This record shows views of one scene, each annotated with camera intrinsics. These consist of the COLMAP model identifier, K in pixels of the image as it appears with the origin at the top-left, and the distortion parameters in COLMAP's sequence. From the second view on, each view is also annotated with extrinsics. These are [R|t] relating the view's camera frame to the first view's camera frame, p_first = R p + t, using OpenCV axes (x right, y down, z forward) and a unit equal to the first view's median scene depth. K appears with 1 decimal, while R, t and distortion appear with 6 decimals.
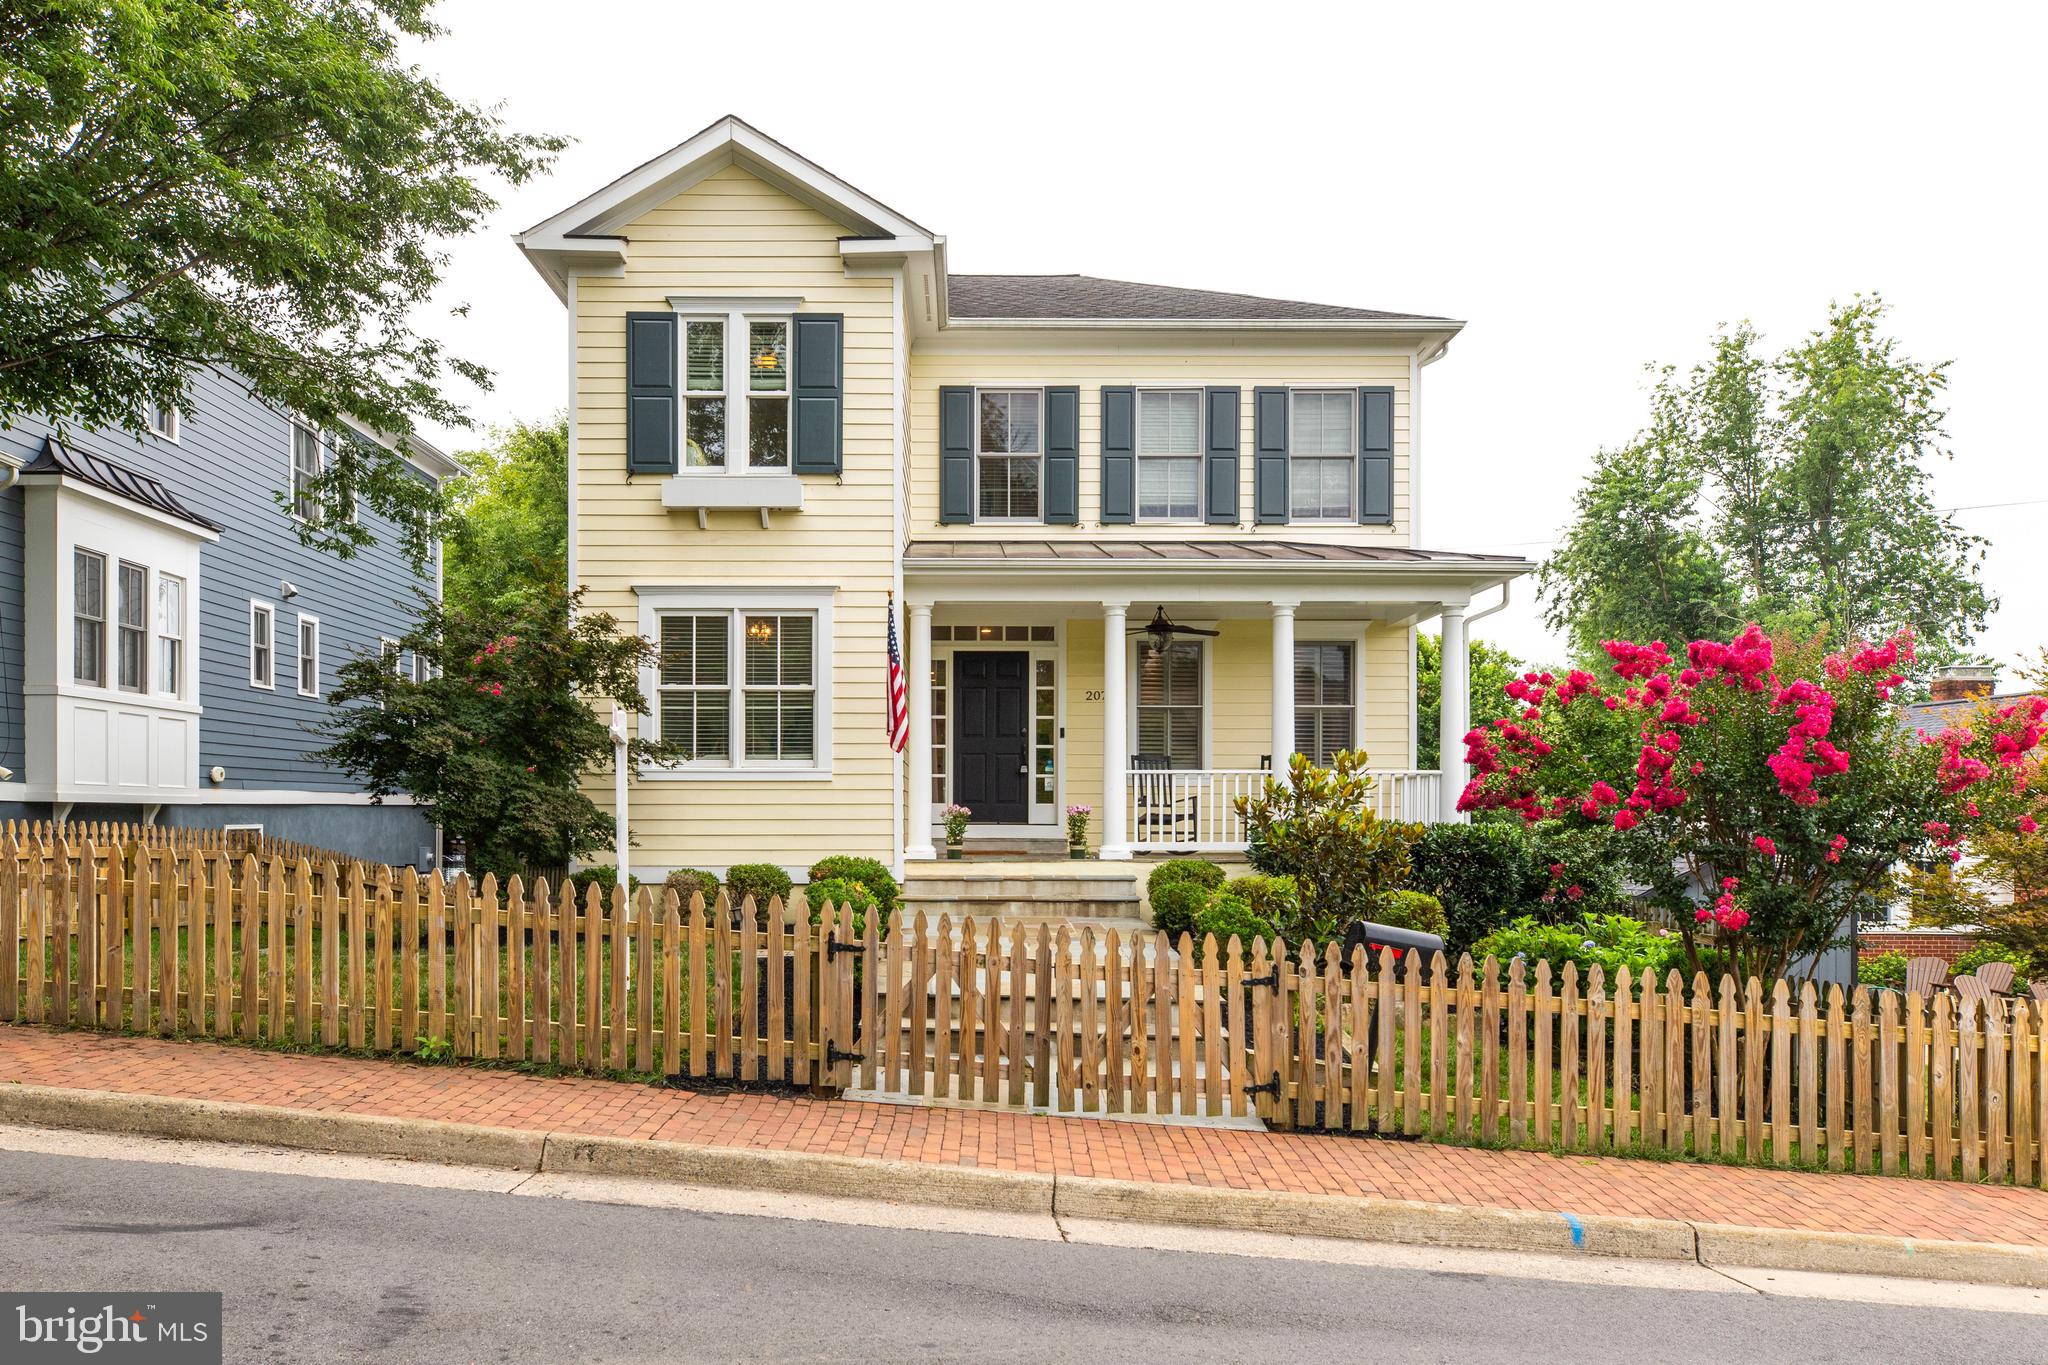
lens RADIAL K [[1373.0, 0, 947.8], [0, 1373.0, 802.4], [0, 0, 1]] dist [0.010673, -0.003481]
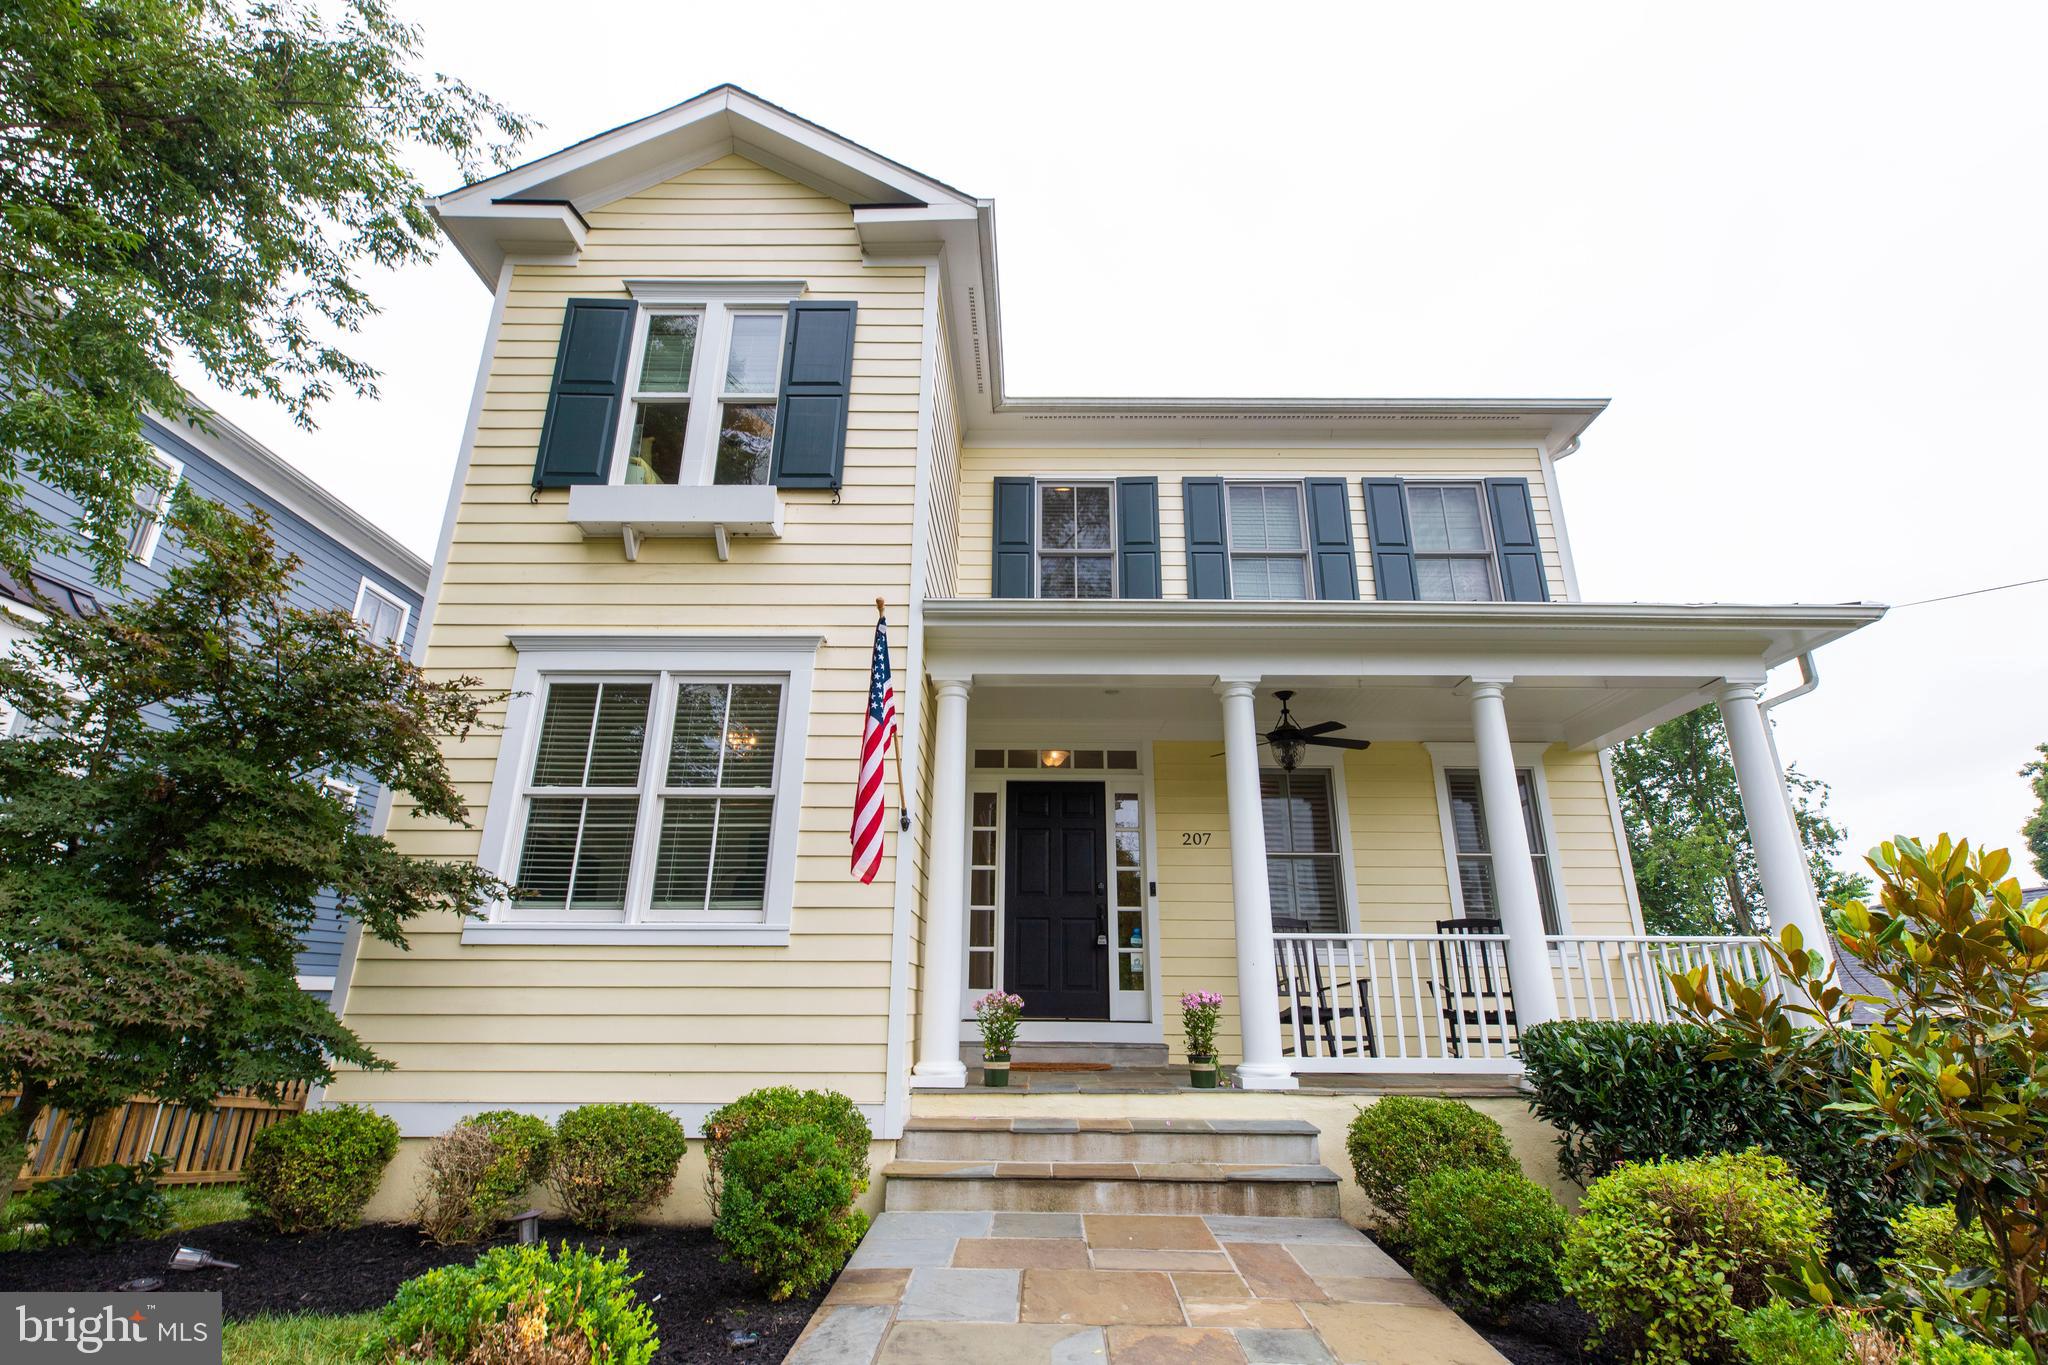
lens RADIAL K [[916.8, 0, 1028.7], [0, 916.8, 689.8], [0, 0, 1]] dist [0.005550, -0.002235]
pose [[0.999974, 0.006131, 0.003782, 0.016477], [-0.004625, 0.948926, -0.315466, 0.003582], [-0.005523, 0.315440, 0.948929, 0.573543]]
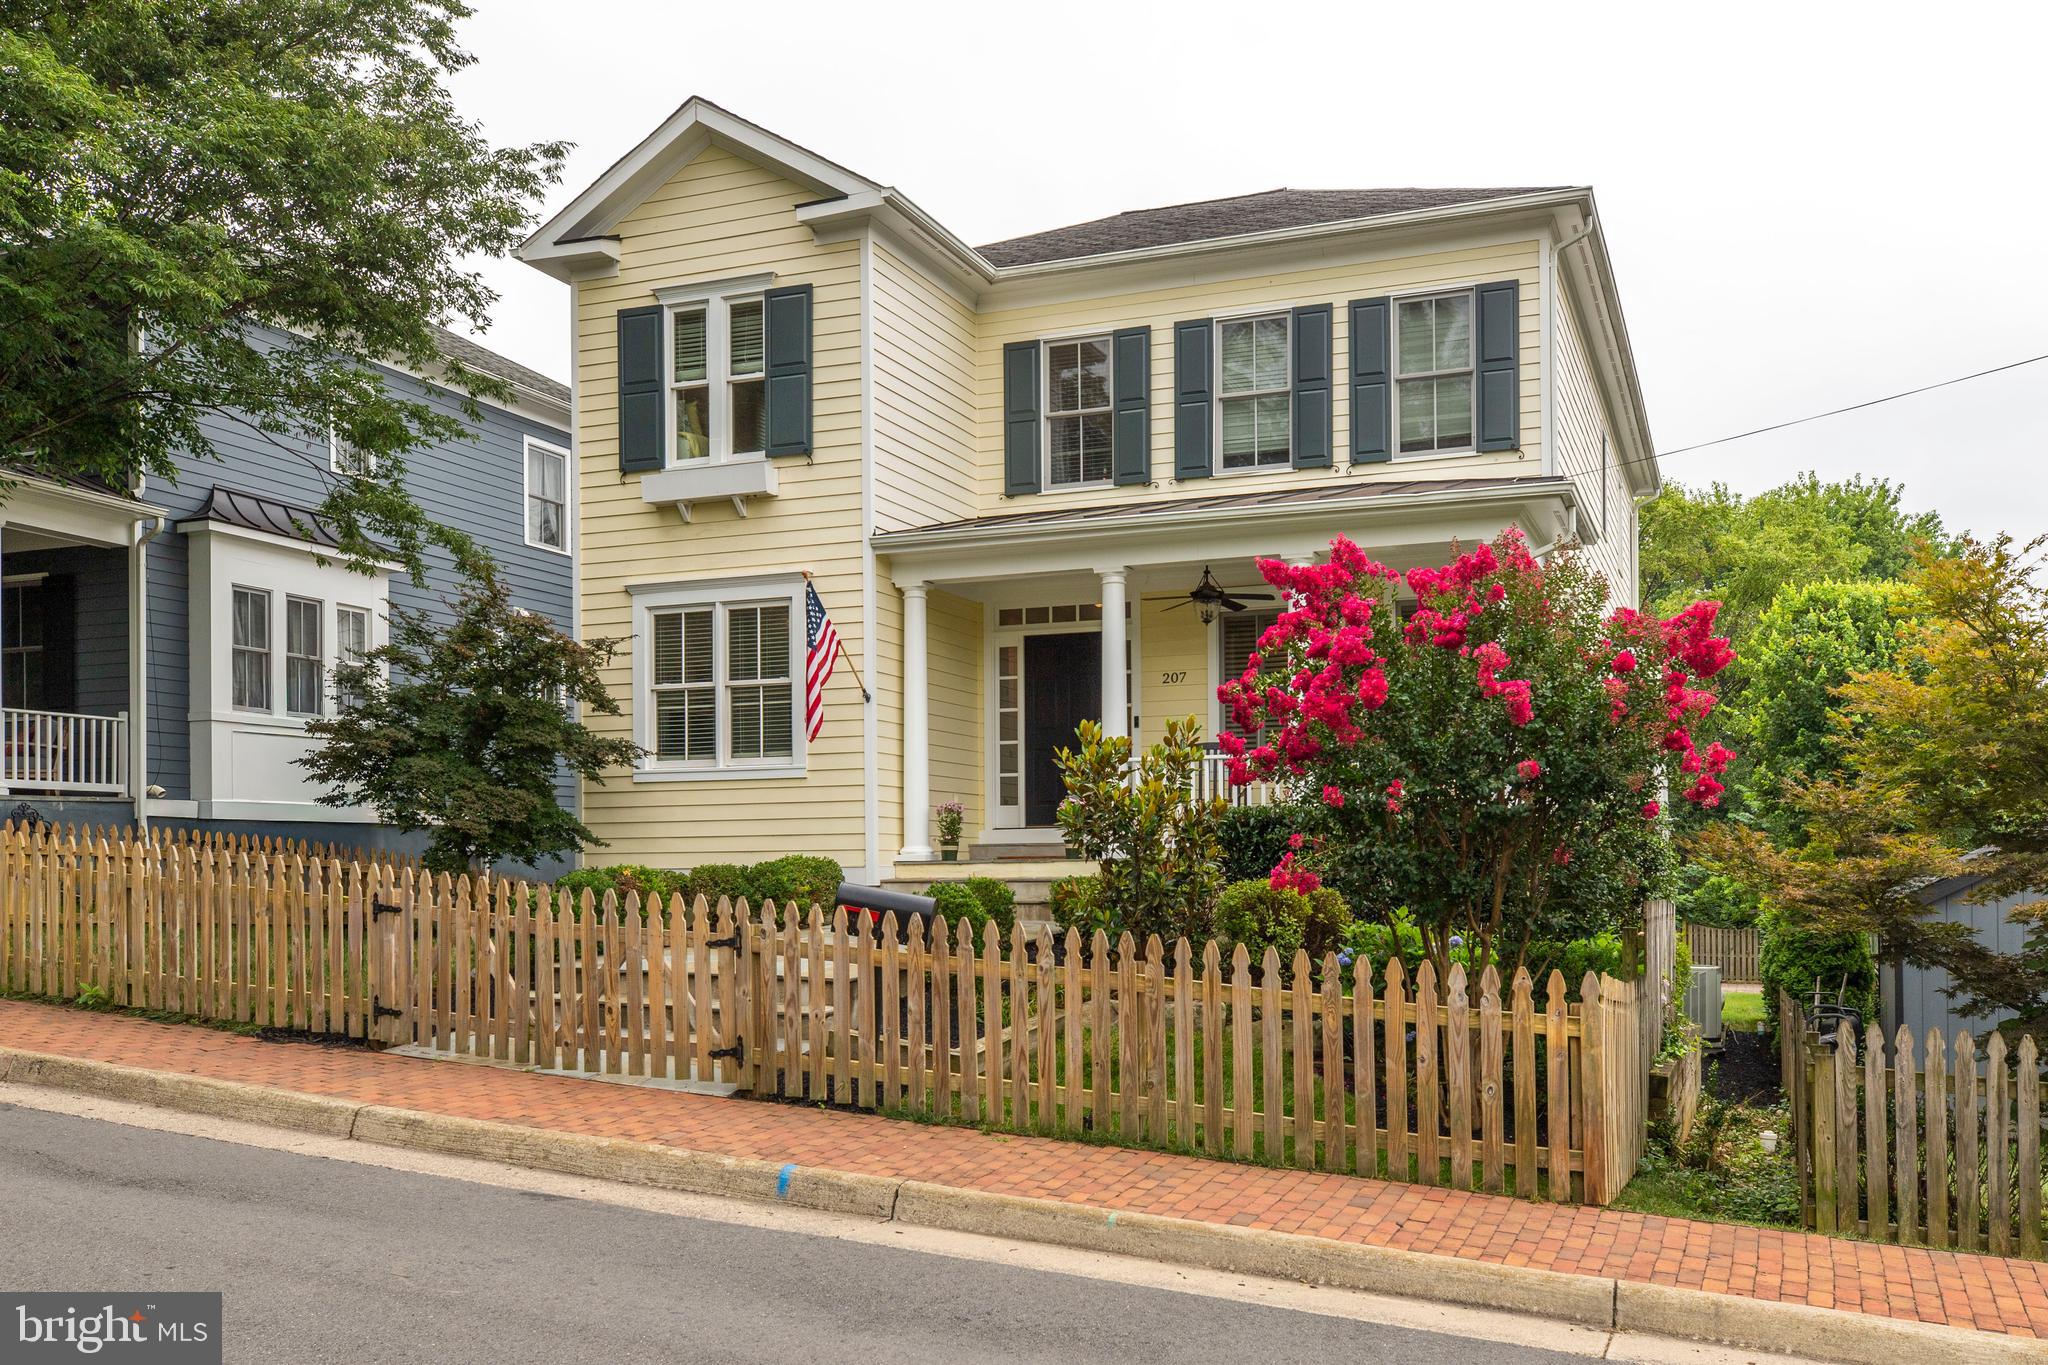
lens RADIAL K [[1641.9, 0, 1056.0], [0, 1641.9, 842.4], [0, 0, 1]] dist [0.006786, -0.002250]
pose [[0.939815, -0.013699, -0.341410, 0.449997], [0.012294, 0.999905, -0.006279, 0.037153], [0.341463, 0.001704, 0.939894, -0.005262]]
